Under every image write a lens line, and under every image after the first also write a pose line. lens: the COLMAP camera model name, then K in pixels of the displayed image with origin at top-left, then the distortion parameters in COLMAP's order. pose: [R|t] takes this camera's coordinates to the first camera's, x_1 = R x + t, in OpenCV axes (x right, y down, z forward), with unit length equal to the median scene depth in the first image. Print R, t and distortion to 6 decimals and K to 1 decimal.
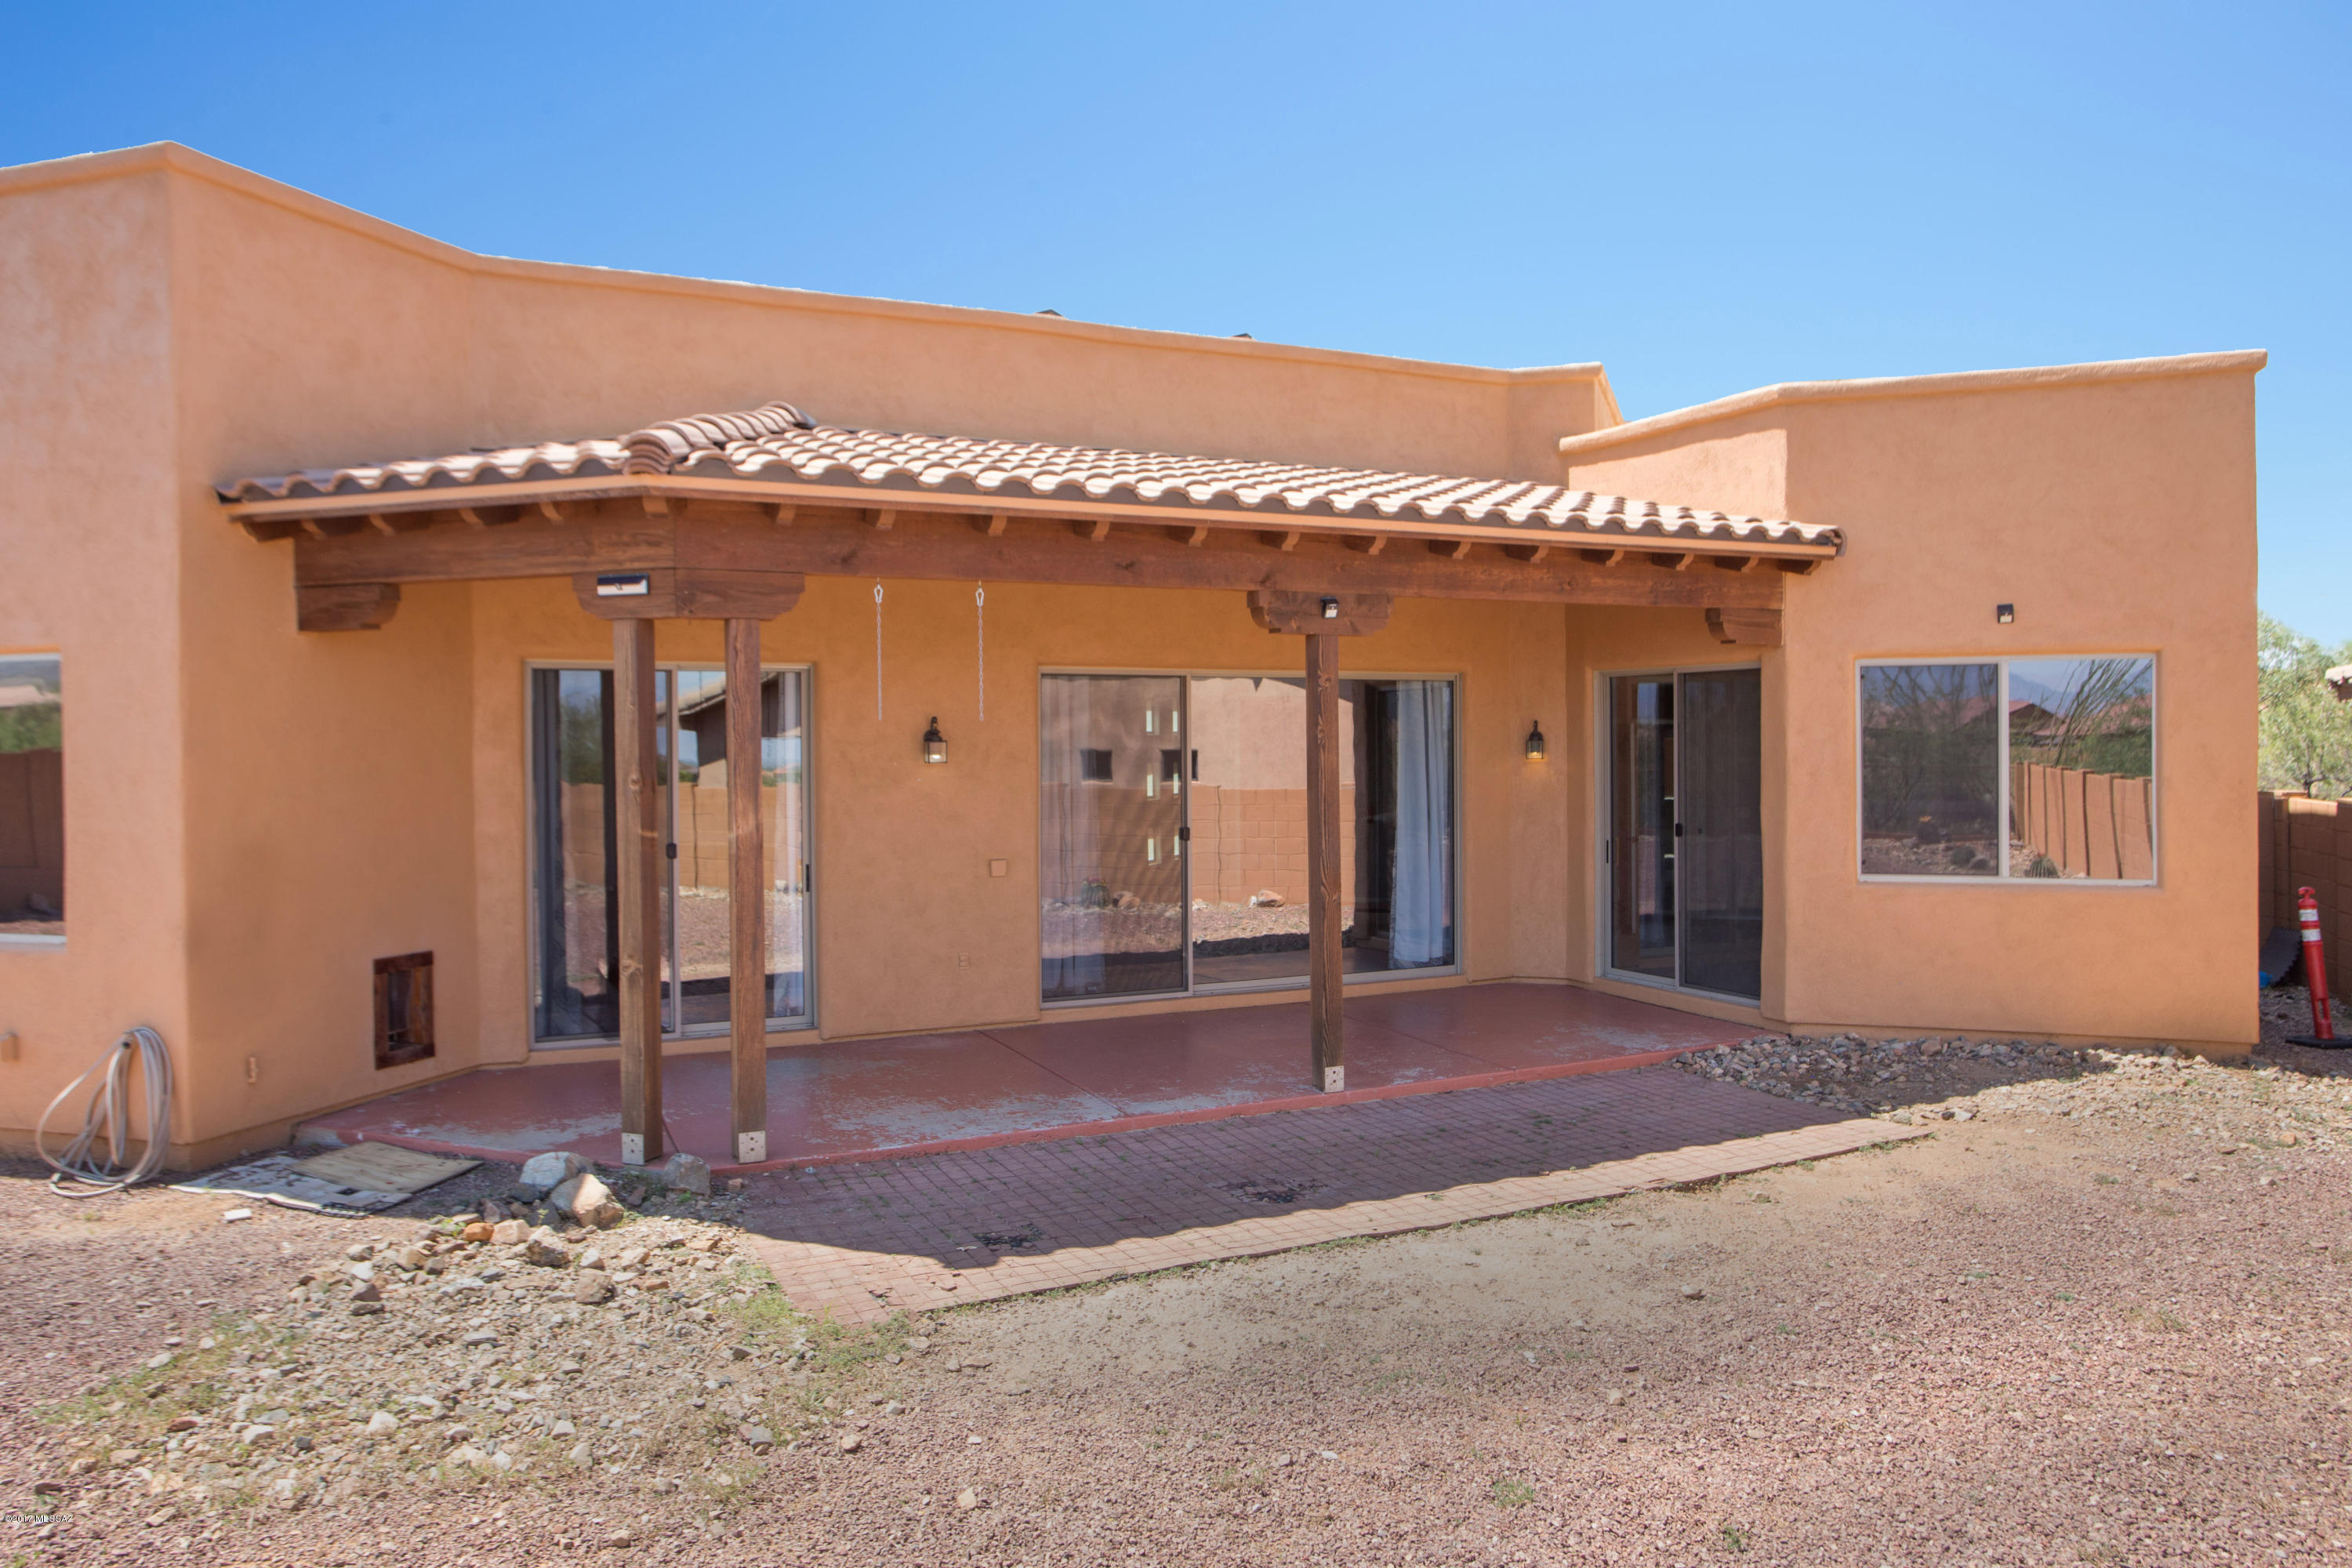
lens RADIAL K [[1765.7, 0, 1172.3], [0, 1765.7, 775.3], [0, 0, 1]] dist [-0.014098, 0.017052]
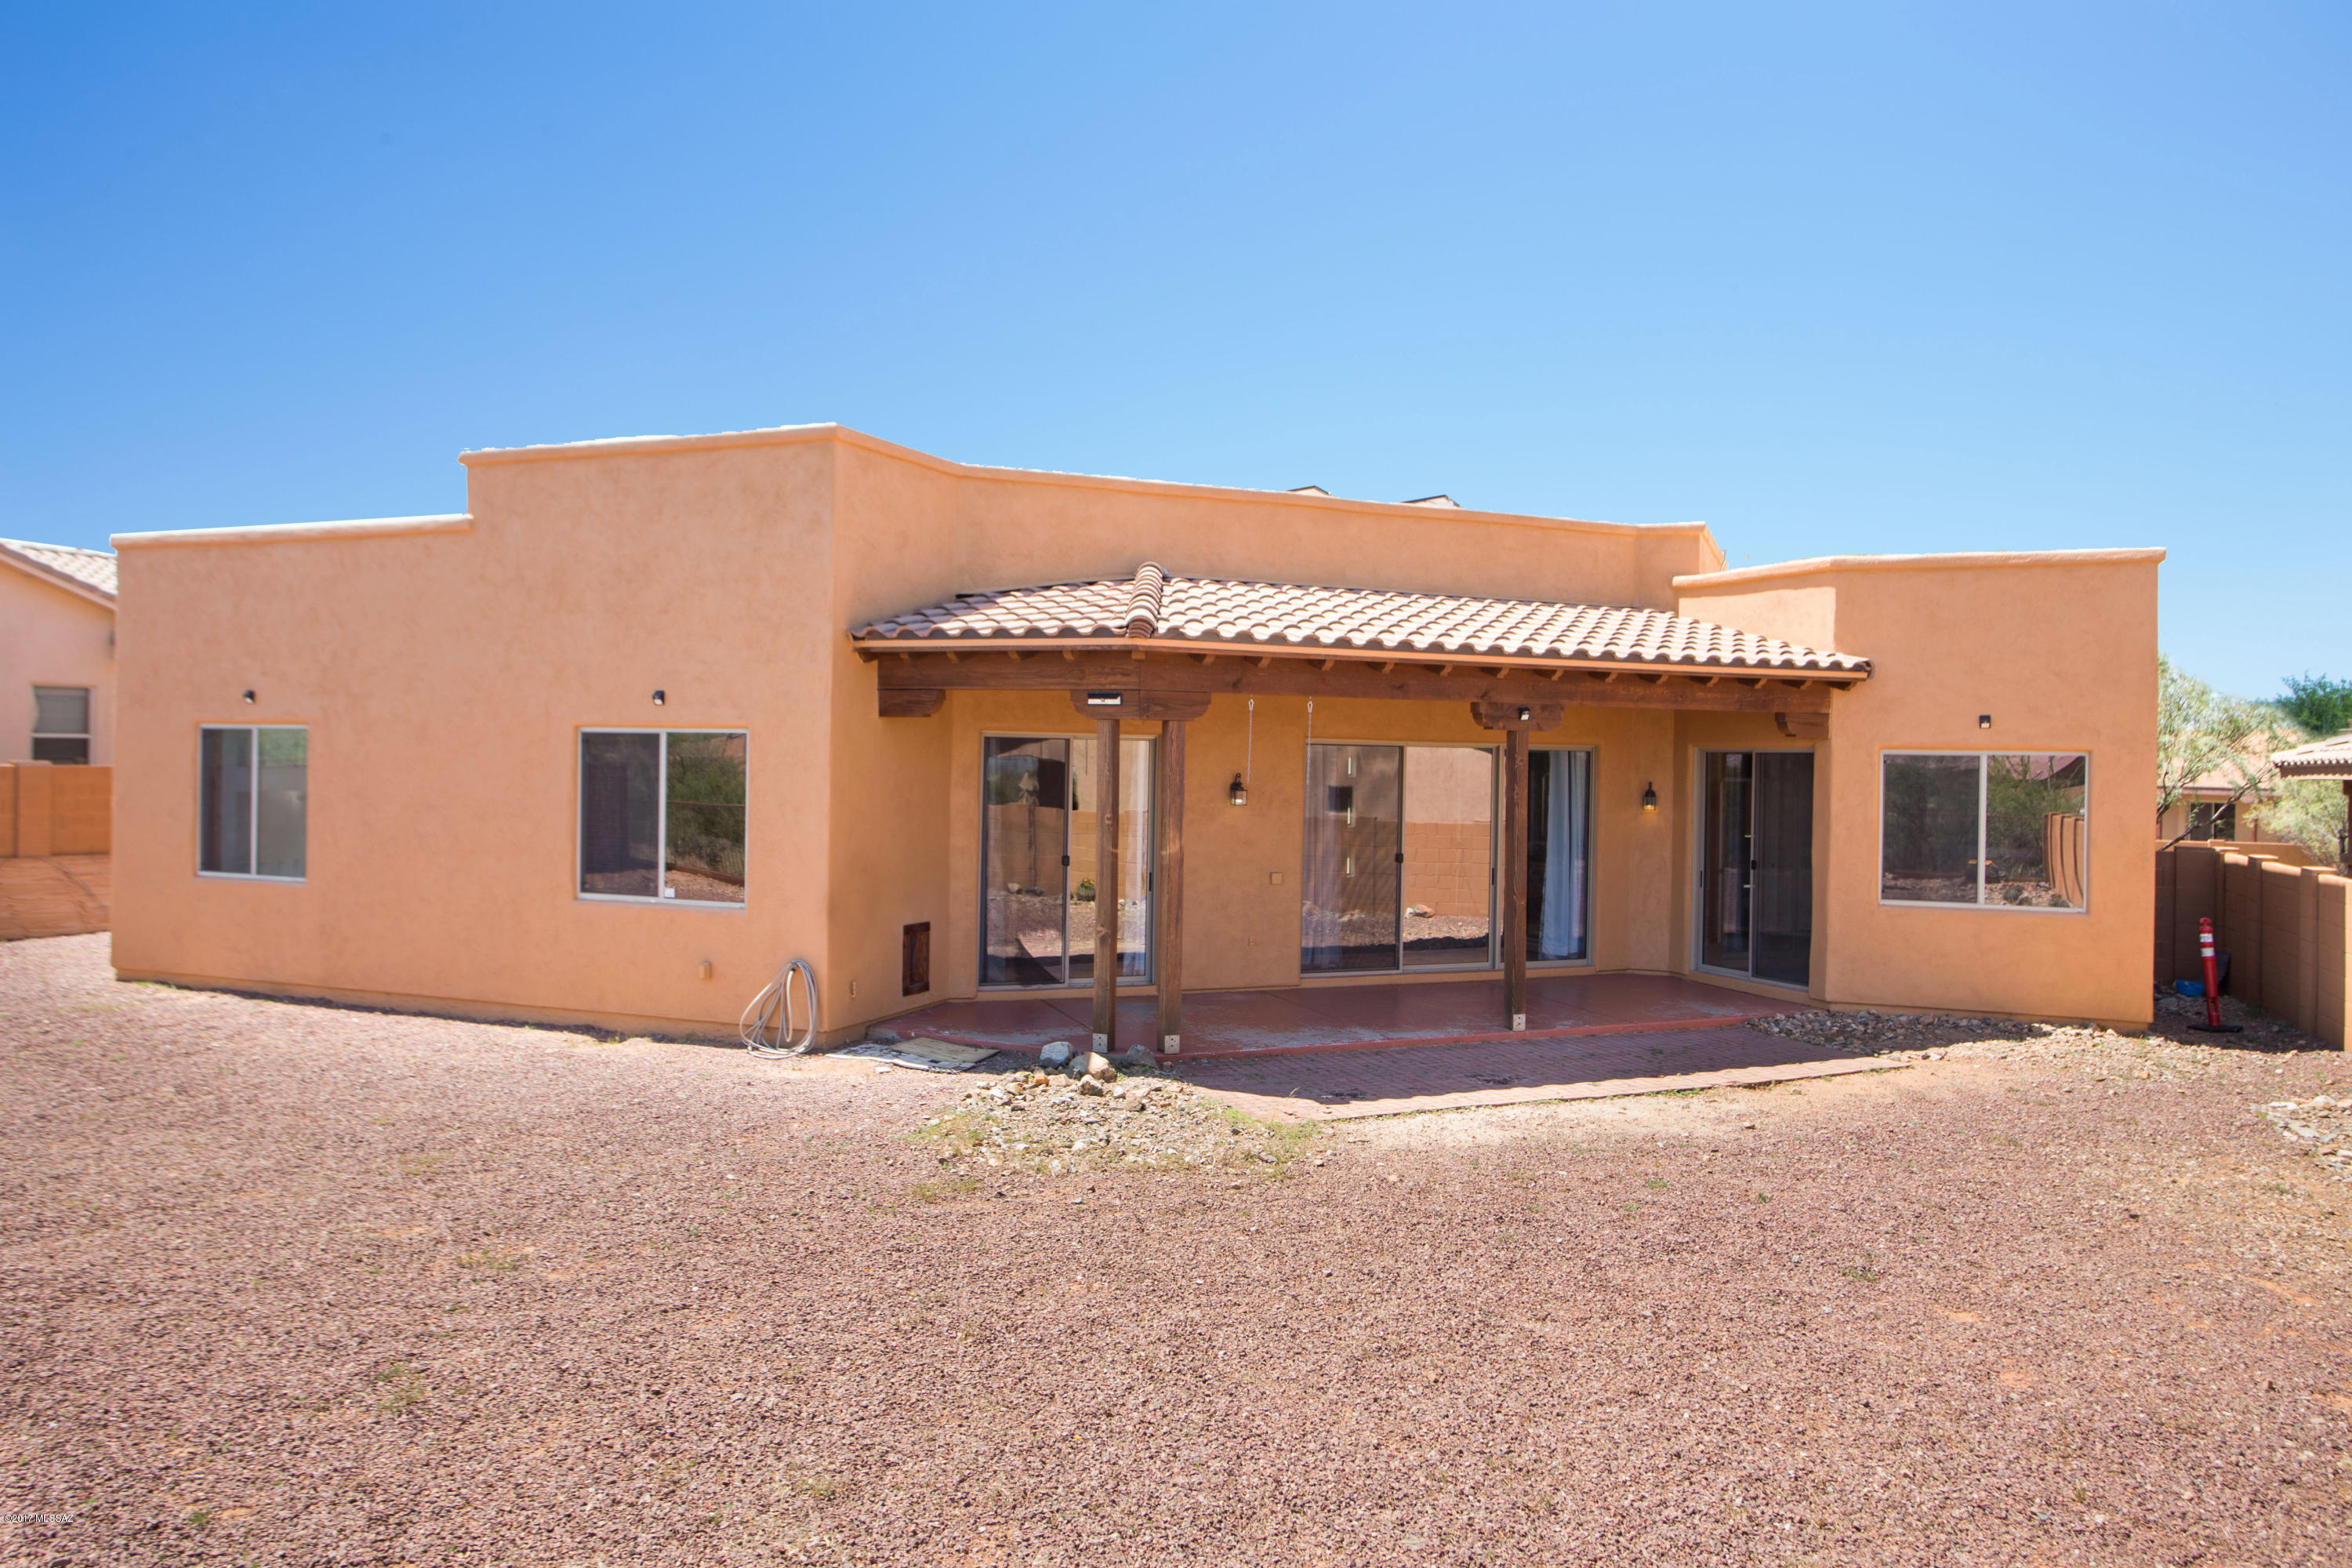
lens RADIAL K [[1765.7, 0, 1179.7], [0, 1765.7, 782.2], [0, 0, 1]] dist [-0.014098, 0.017052]
pose [[0.998829, 0.025518, -0.041092, -0.137512], [-0.025790, 0.999649, -0.006120, -0.017449], [0.040921, 0.007173, 0.999137, -0.512277]]
